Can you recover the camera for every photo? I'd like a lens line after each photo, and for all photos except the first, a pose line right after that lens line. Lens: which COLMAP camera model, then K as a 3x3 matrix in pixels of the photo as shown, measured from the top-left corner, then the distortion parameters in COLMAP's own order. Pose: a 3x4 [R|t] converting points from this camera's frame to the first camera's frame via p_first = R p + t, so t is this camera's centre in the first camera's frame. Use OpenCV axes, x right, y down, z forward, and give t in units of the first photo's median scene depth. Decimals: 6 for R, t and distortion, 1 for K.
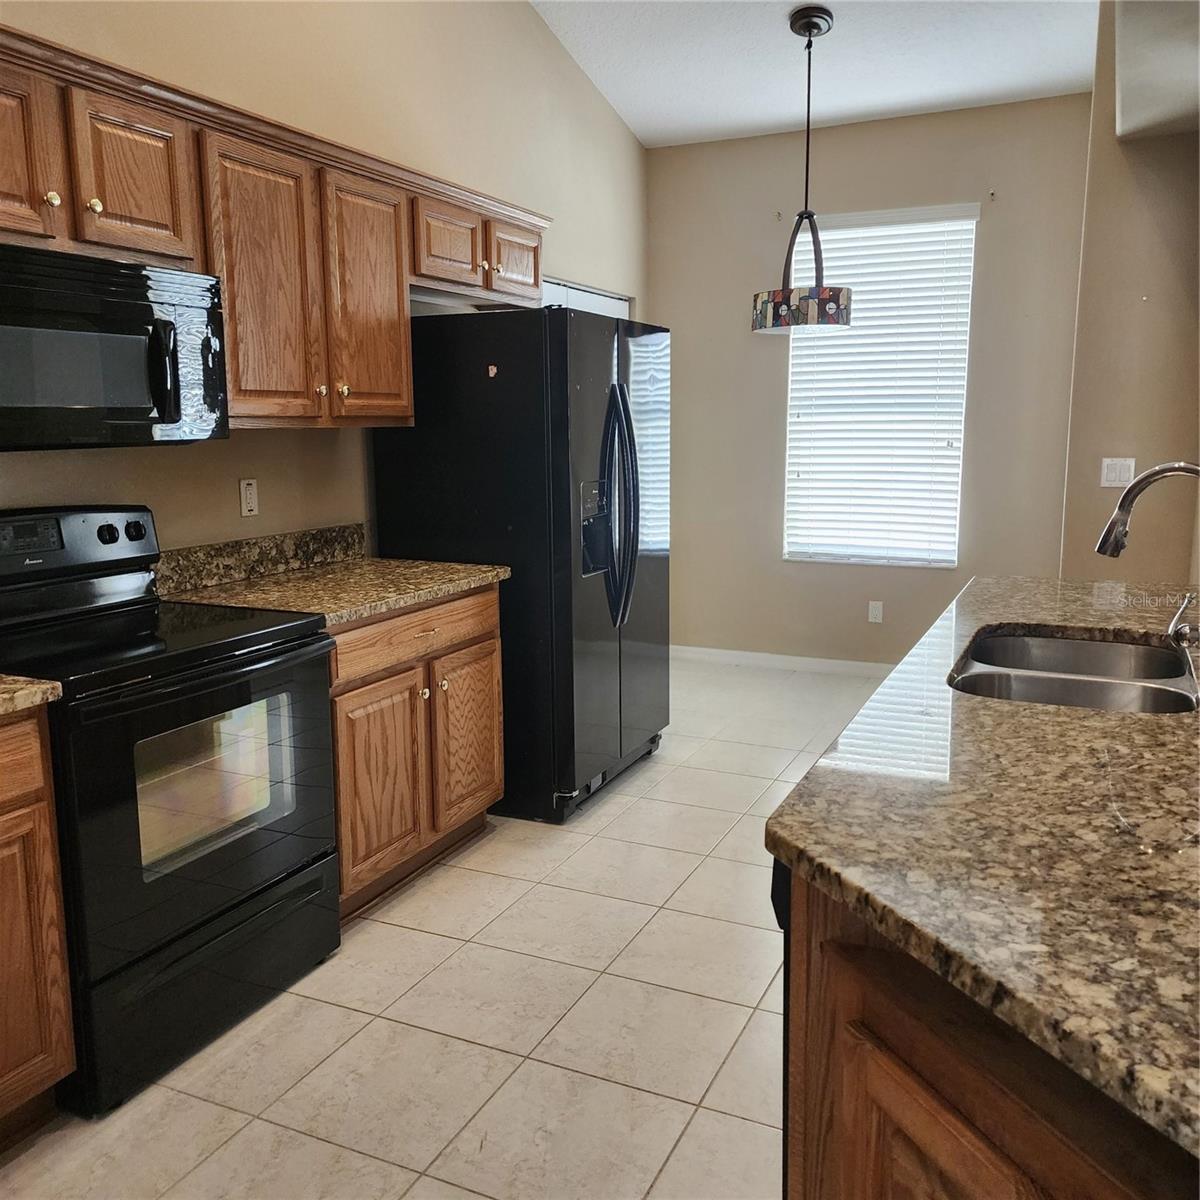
lens RADIAL K [[1064.2, 0, 581.6], [0, 1064.2, 583.0], [0, 0, 1]] dist [0.061321, -0.031010]
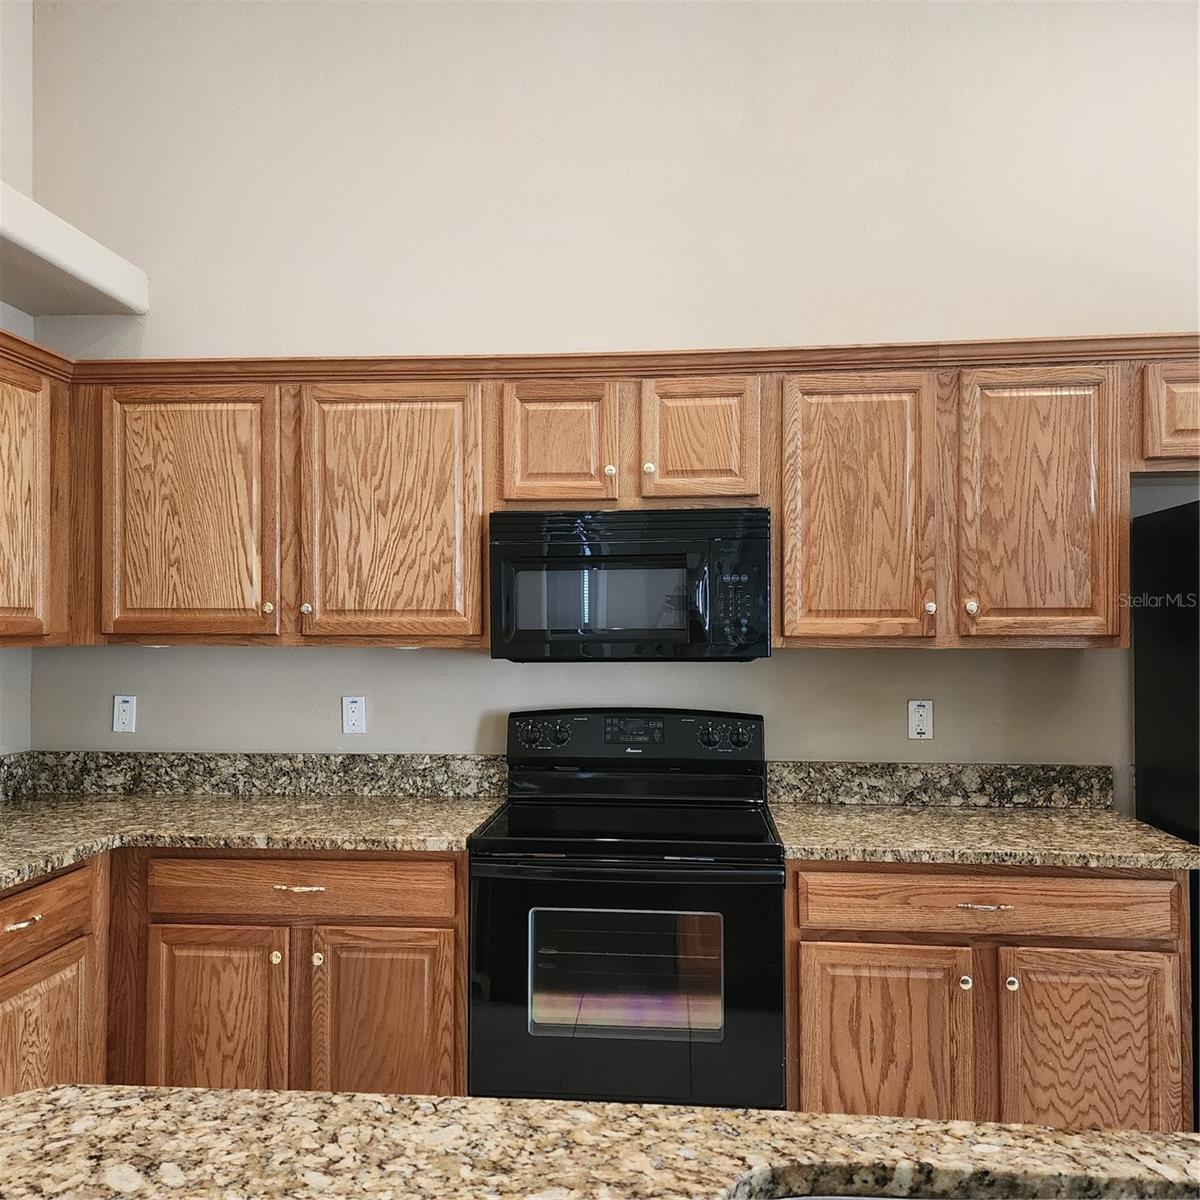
lens RADIAL K [[1064.2, 0, 606.7], [0, 1064.2, 610.4], [0, 0, 1]] dist [0.061321, -0.031010]
pose [[0.358158, -0.007618, -0.933630, 0.529654], [-0.144097, 0.987535, -0.063335, -0.084042], [0.922475, 0.157217, 0.352595, 0.443677]]
